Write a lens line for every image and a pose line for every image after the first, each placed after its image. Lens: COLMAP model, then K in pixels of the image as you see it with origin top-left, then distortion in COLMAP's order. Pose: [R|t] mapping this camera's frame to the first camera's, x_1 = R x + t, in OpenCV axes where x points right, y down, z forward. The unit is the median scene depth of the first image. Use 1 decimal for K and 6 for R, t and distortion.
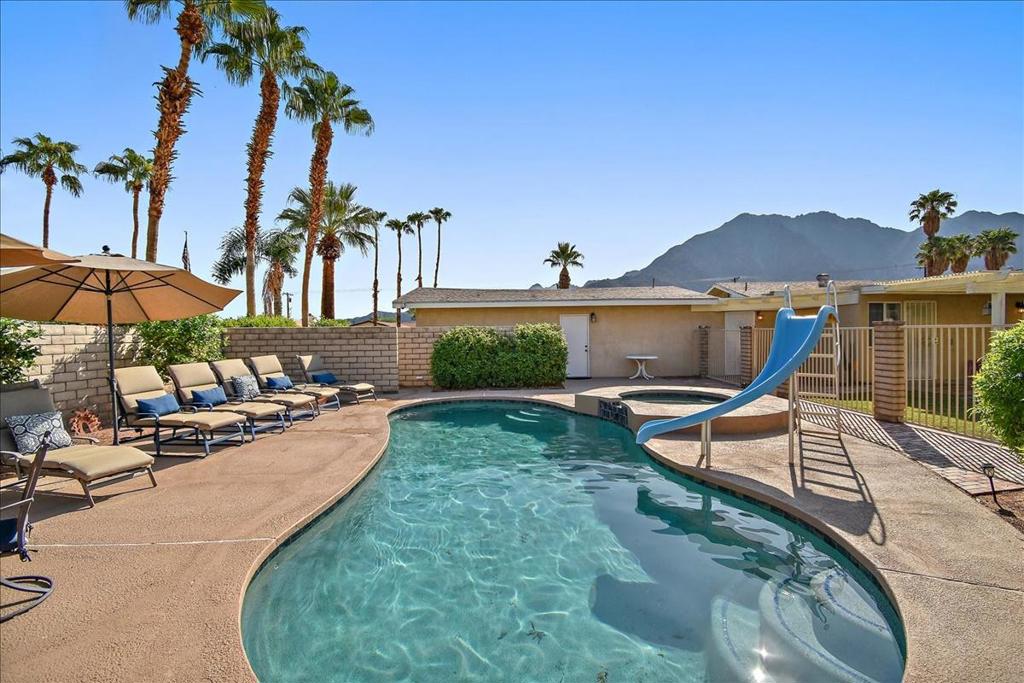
lens RADIAL K [[449.6, 0, 535.9], [0, 449.6, 347.9], [0, 0, 1]] dist [-0.000936, -0.000317]
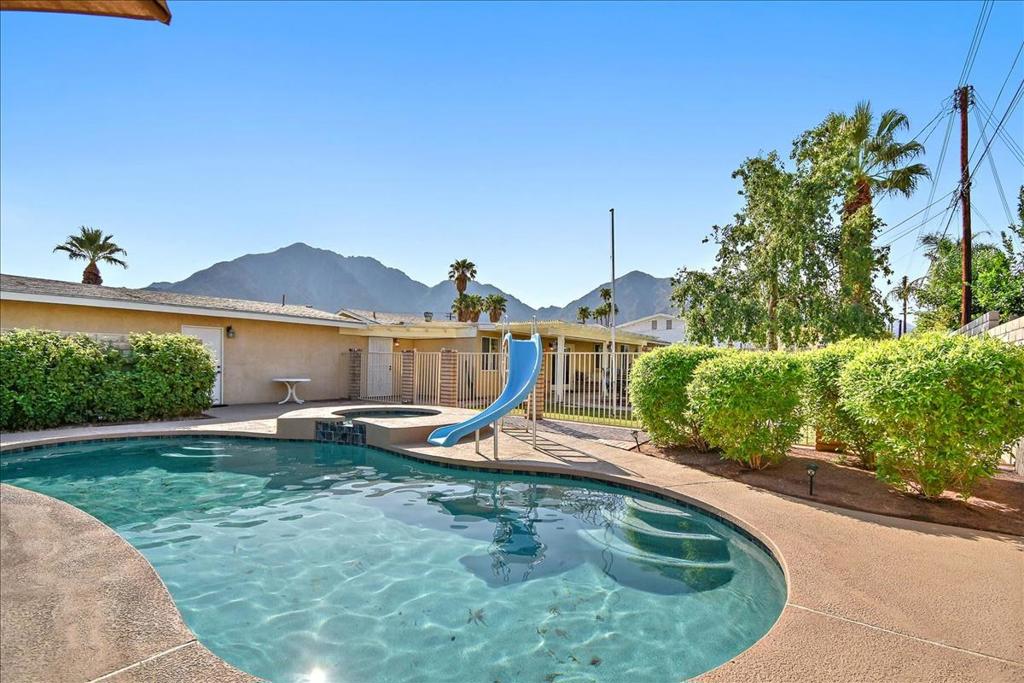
lens RADIAL K [[451.8, 0, 512.2], [0, 451.8, 376.8], [0, 0, 1]] dist [-0.002373, -0.000418]
pose [[0.645789, 0.003526, 0.763508, -0.171632], [-0.001786, 0.999994, -0.003108, 0.016241], [-0.763514, 0.000644, 0.645791, 0.063495]]
